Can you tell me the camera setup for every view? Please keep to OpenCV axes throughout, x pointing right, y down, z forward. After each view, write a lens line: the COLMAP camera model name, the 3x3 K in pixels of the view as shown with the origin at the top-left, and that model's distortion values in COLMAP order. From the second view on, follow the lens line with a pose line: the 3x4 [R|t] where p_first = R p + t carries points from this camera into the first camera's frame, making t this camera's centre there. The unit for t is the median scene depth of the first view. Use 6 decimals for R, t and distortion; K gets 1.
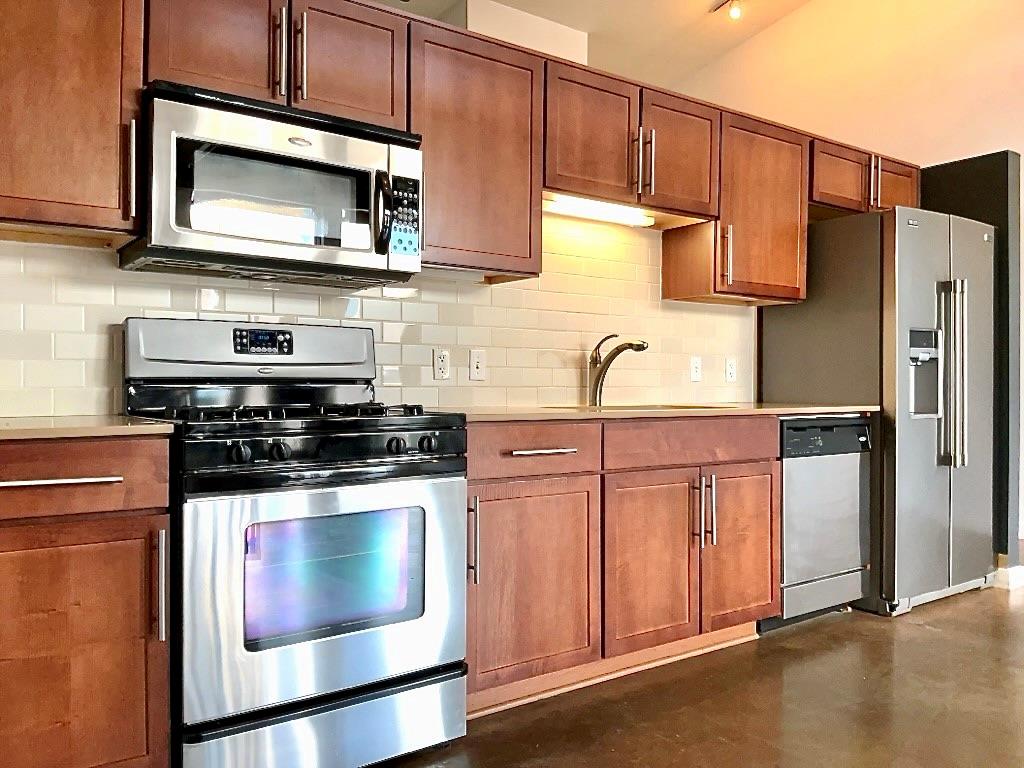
lens RADIAL K [[844.8, 0, 512.0], [0, 844.8, 384.0], [0, 0, 1]] dist [0.297304, -0.433697]
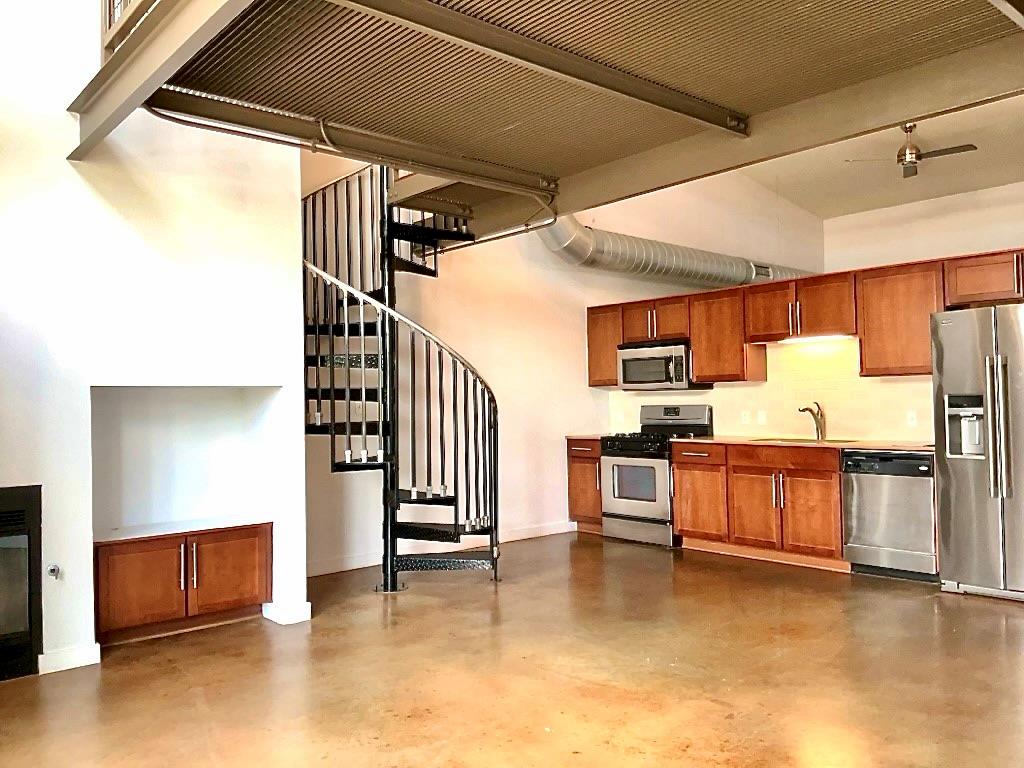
lens RADIAL K [[844.8, 0, 512.0], [0, 844.8, 384.0], [0, 0, 1]] dist [0.297304, -0.433697]
pose [[0.037916, -0.021479, -0.999050, 2.280039], [0.028351, 0.999390, -0.020410, -0.081459], [0.998879, -0.027550, 0.038501, 0.300323]]
